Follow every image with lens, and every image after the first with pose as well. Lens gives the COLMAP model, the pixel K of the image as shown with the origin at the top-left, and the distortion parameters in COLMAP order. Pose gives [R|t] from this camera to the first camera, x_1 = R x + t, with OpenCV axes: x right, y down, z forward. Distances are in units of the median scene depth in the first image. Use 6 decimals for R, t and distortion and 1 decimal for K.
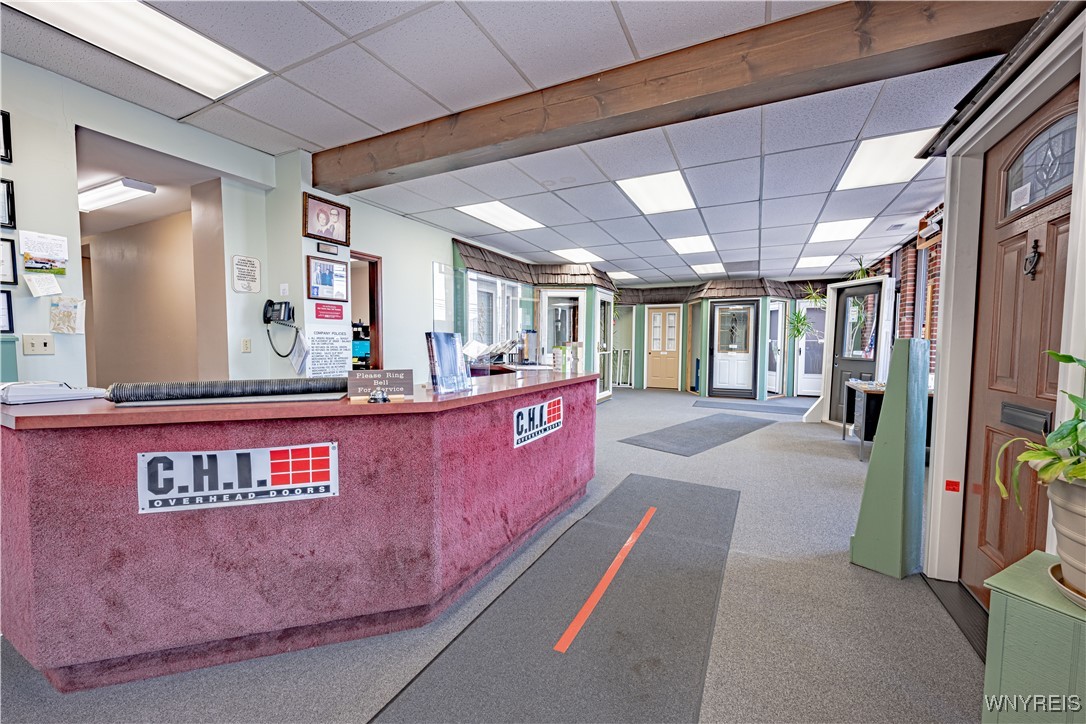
lens RADIAL K [[433.5, 0, 540.3], [0, 433.5, 360.1], [0, 0, 1]] dist [0.000840, 0.000175]
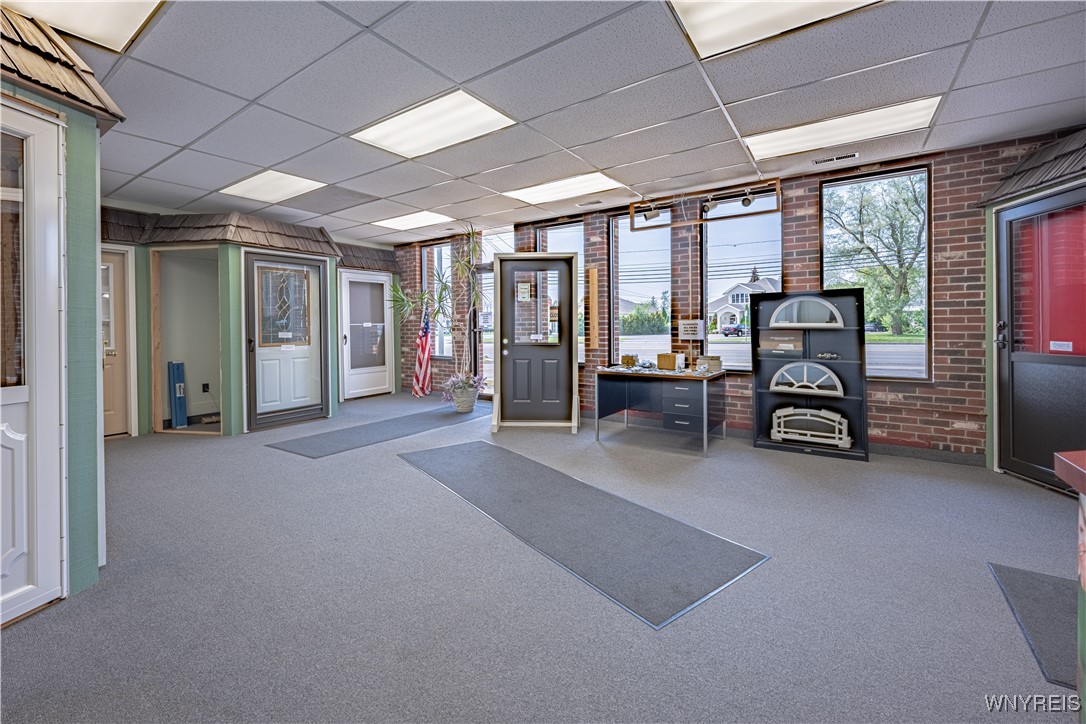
lens RADIAL K [[425.7, 0, 564.8], [0, 425.7, 327.7], [0, 0, 1]] dist [-0.002063, 0.000060]
pose [[0.121573, -0.012033, 0.992510, -0.074588], [0.053547, 0.998550, 0.005547, -0.024124], [-0.991137, 0.052472, 0.122041, 0.552987]]
